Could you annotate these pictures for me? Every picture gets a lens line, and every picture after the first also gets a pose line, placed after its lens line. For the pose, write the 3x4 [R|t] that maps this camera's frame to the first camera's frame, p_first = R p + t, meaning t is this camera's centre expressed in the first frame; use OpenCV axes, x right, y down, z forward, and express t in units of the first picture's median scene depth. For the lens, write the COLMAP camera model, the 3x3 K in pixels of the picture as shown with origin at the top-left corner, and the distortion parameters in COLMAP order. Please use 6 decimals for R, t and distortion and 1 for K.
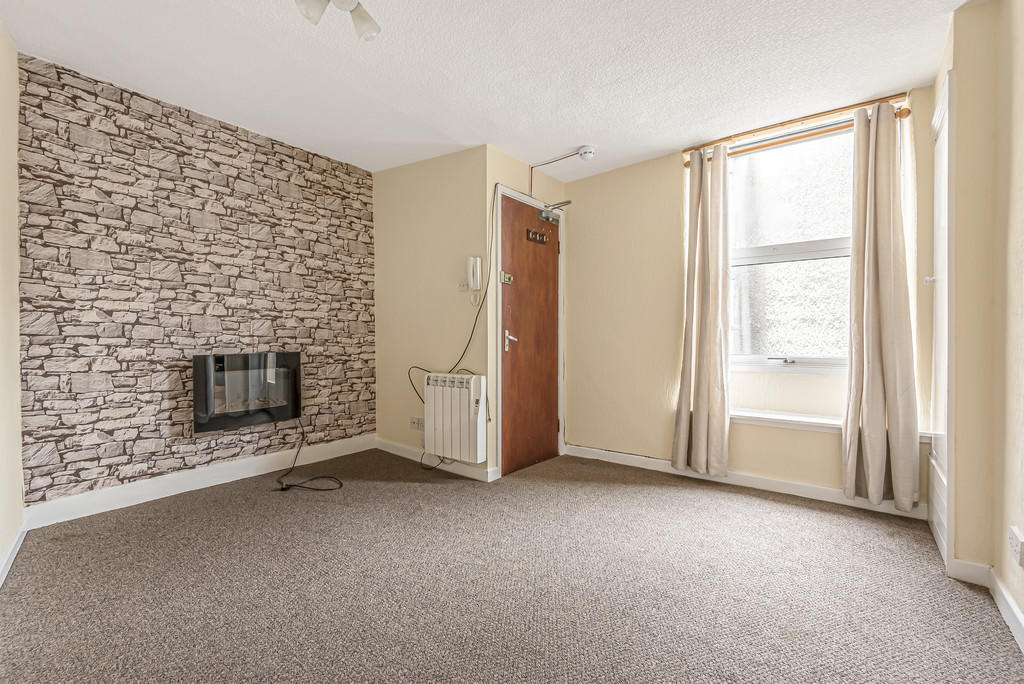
lens RADIAL K [[463.6, 0, 501.8], [0, 463.6, 337.8], [0, 0, 1]] dist [-0.000236, -0.003593]
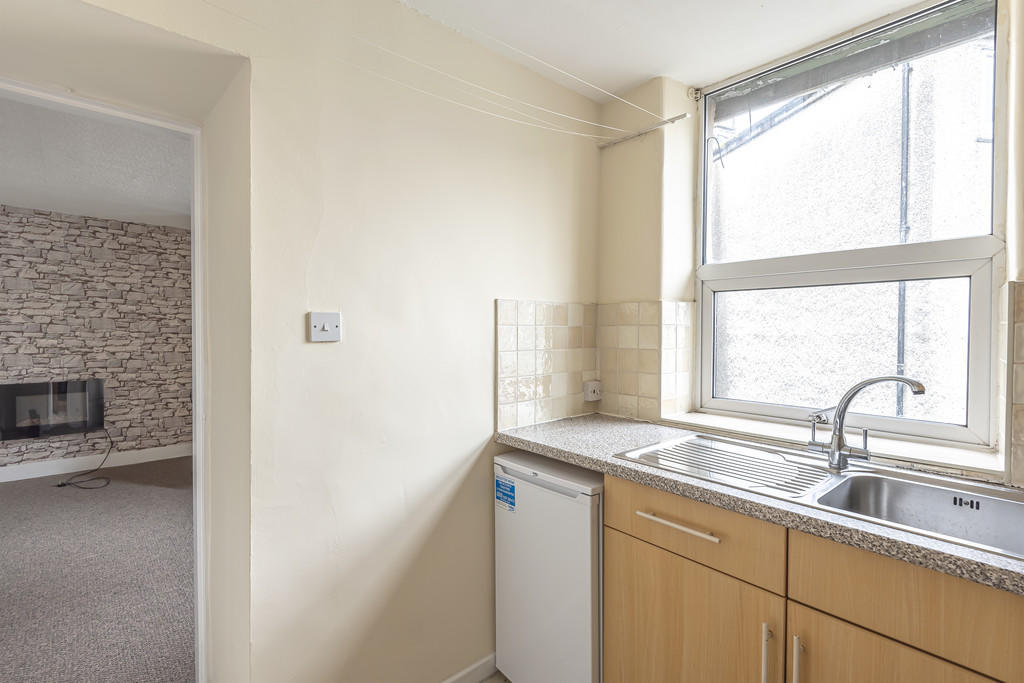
lens RADIAL K [[463.6, 0, 505.8], [0, 463.6, 335.1], [0, 0, 1]] dist [-0.000236, -0.003593]
pose [[0.982469, 0.002784, -0.186405, 0.956242], [-0.003713, 0.999982, -0.004636, -0.096053], [0.186389, 0.005247, 0.982462, -0.060779]]
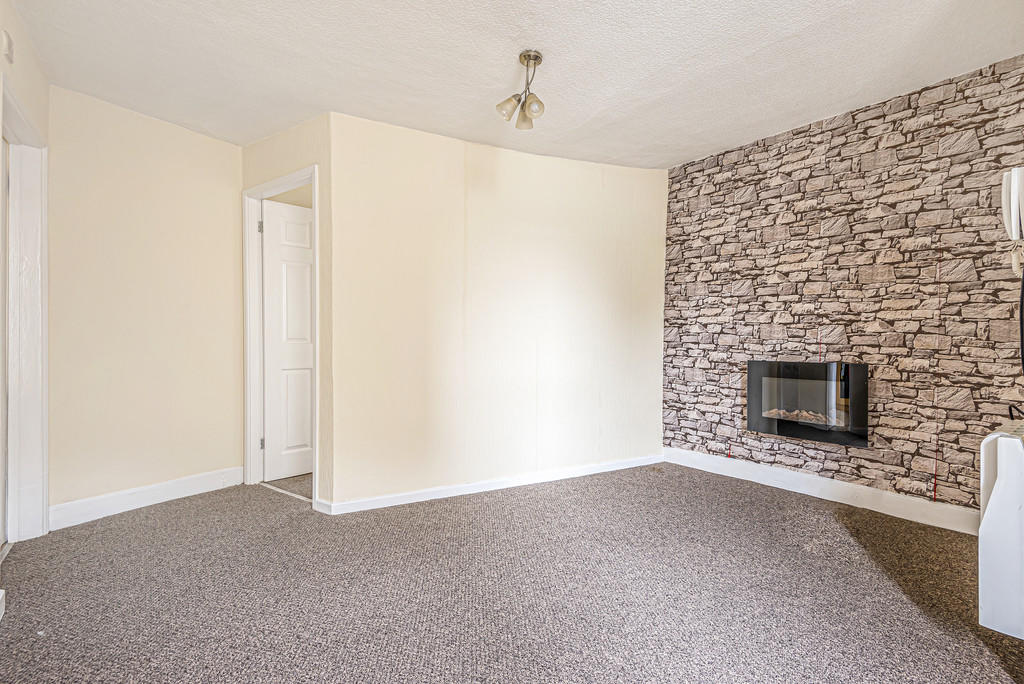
lens RADIAL K [[463.6, 0, 510.0], [0, 463.6, 344.4], [0, 0, 1]] dist [-0.000236, -0.003593]
pose [[-0.265288, 0.001682, -0.964168, 0.506495], [-0.016507, 0.999844, 0.006286, 0.002190], [0.964028, 0.017583, -0.265219, 0.657423]]
